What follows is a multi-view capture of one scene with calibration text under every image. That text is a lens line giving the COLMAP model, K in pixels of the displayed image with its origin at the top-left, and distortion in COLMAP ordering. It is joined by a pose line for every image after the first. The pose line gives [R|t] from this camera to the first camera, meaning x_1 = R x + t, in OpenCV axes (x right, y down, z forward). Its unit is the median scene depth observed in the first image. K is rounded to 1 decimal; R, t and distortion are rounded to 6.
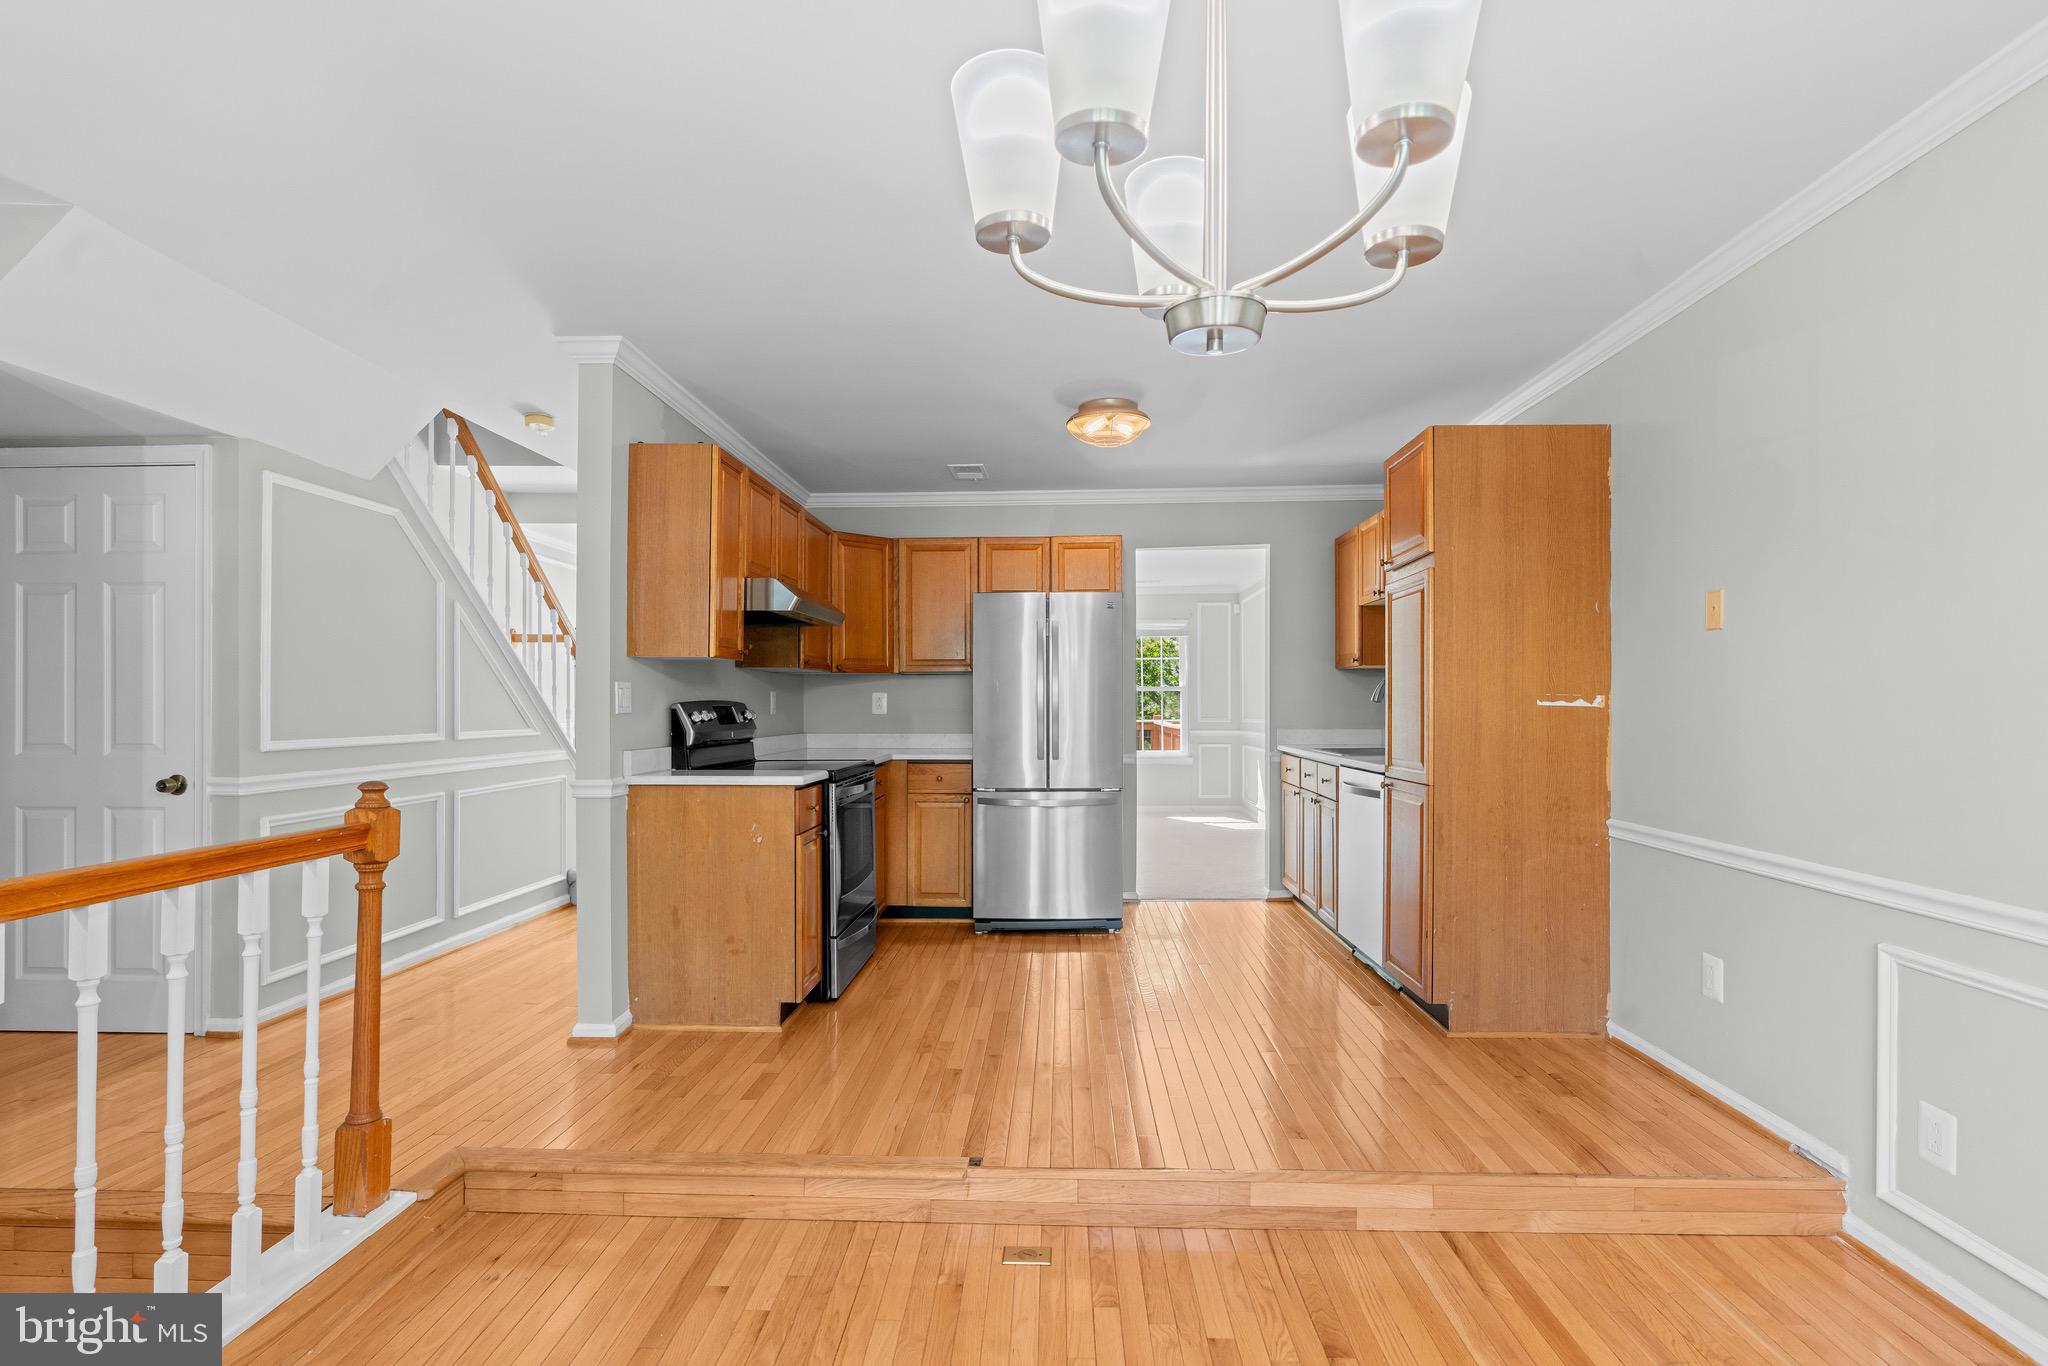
lens RADIAL K [[929.6, 0, 1030.3], [0, 929.6, 700.1], [0, 0, 1]] dist [-0.013075, 0.003758]
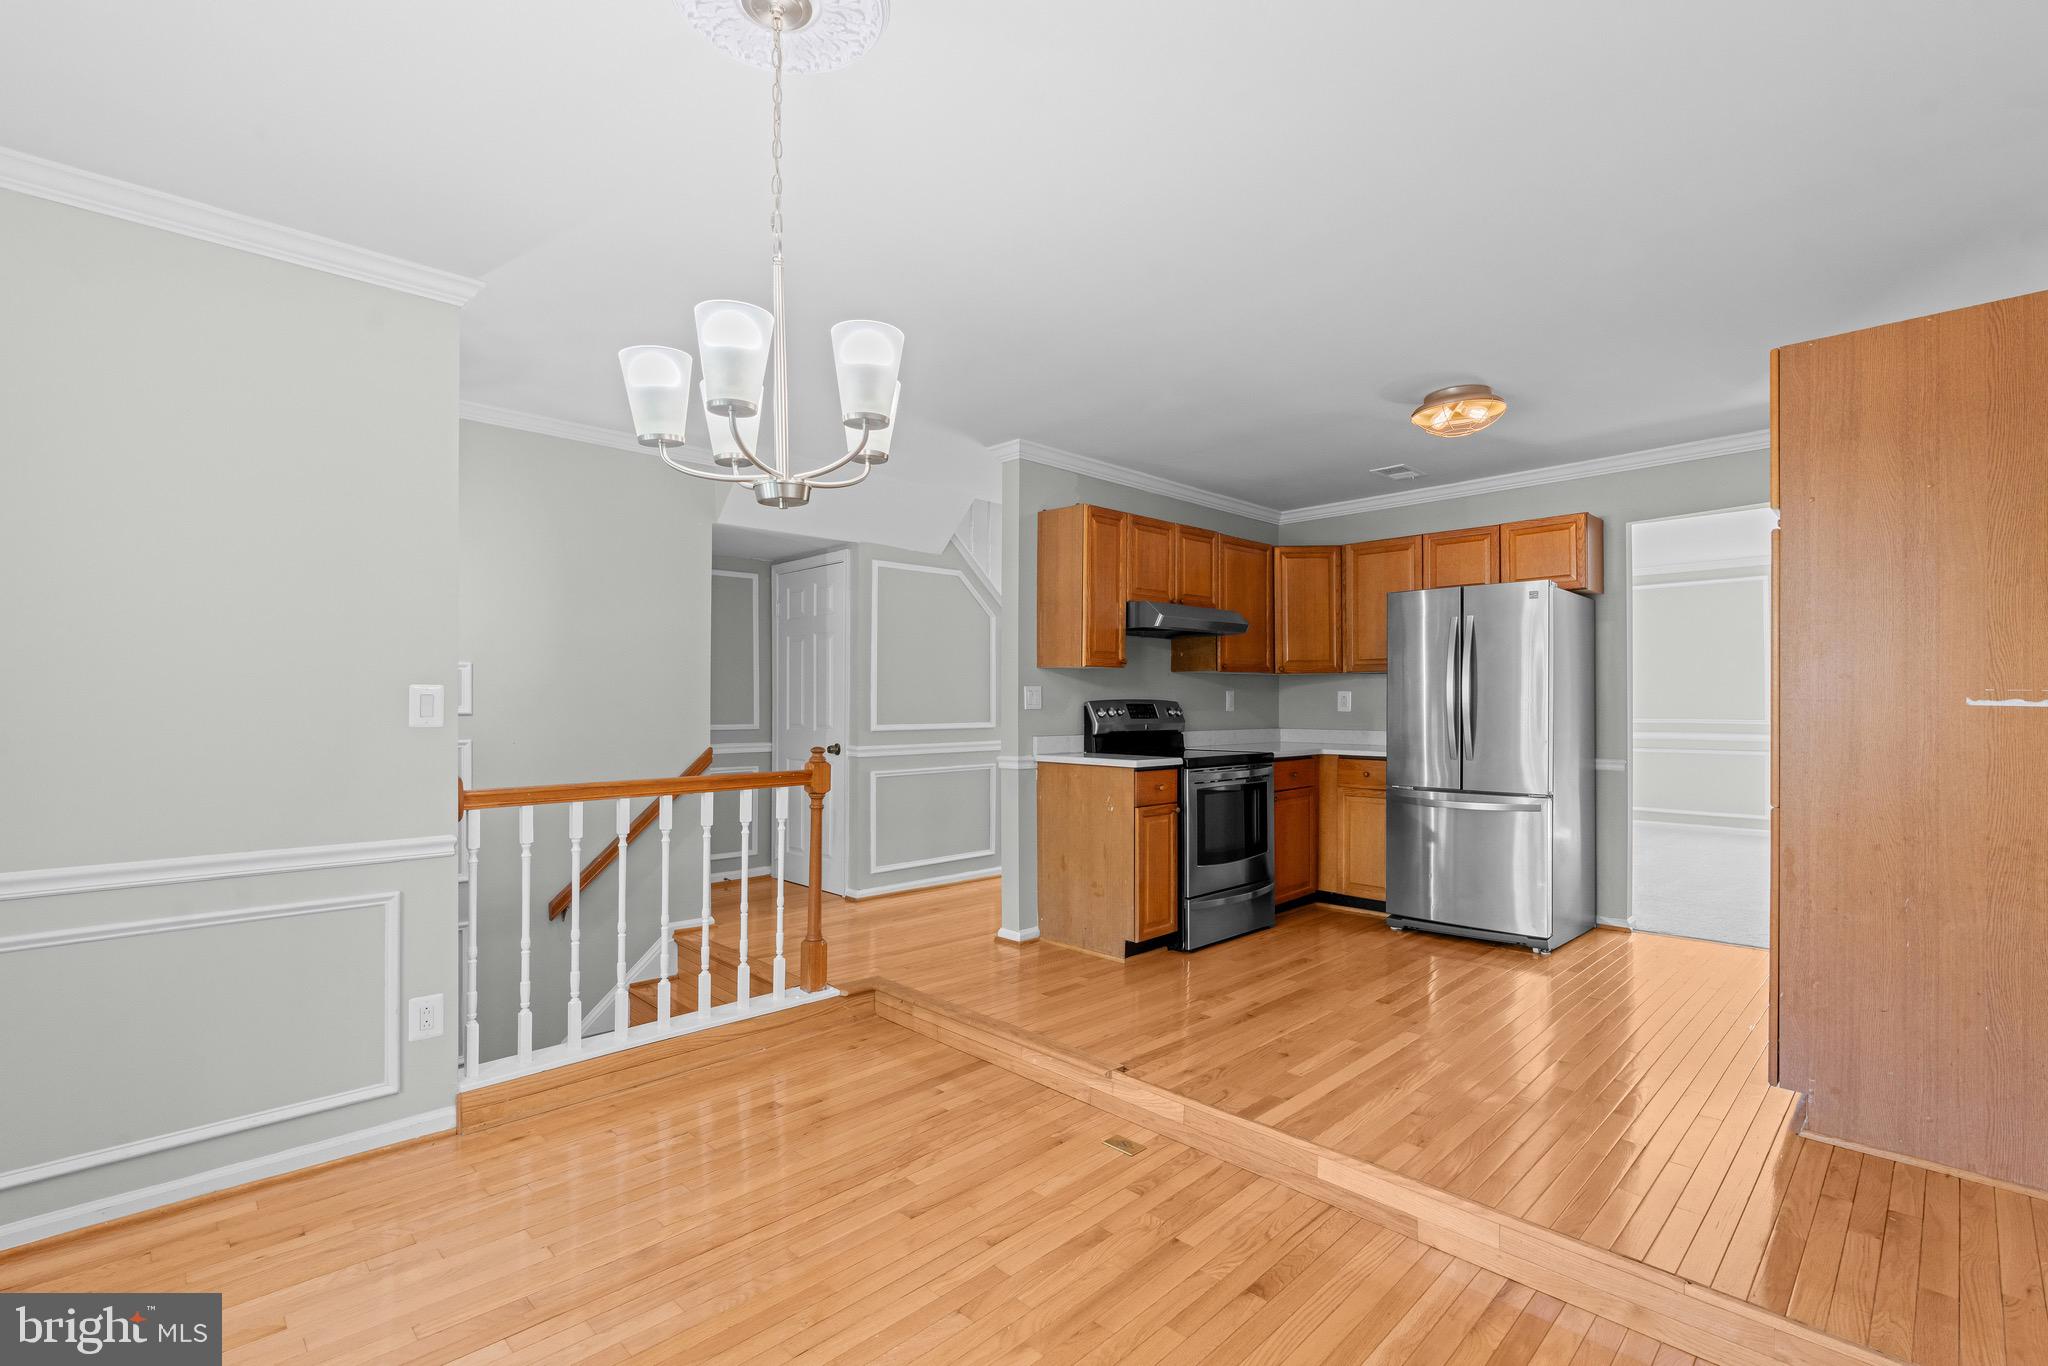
lens RADIAL K [[929.6, 0, 1042.4], [0, 929.6, 684.7], [0, 0, 1]] dist [-0.013075, 0.003758]
pose [[0.727222, -0.011683, -0.686303, 0.516605], [0.003017, 0.999900, -0.013824, -0.002819], [0.686396, 0.007982, 0.727185, 0.006439]]
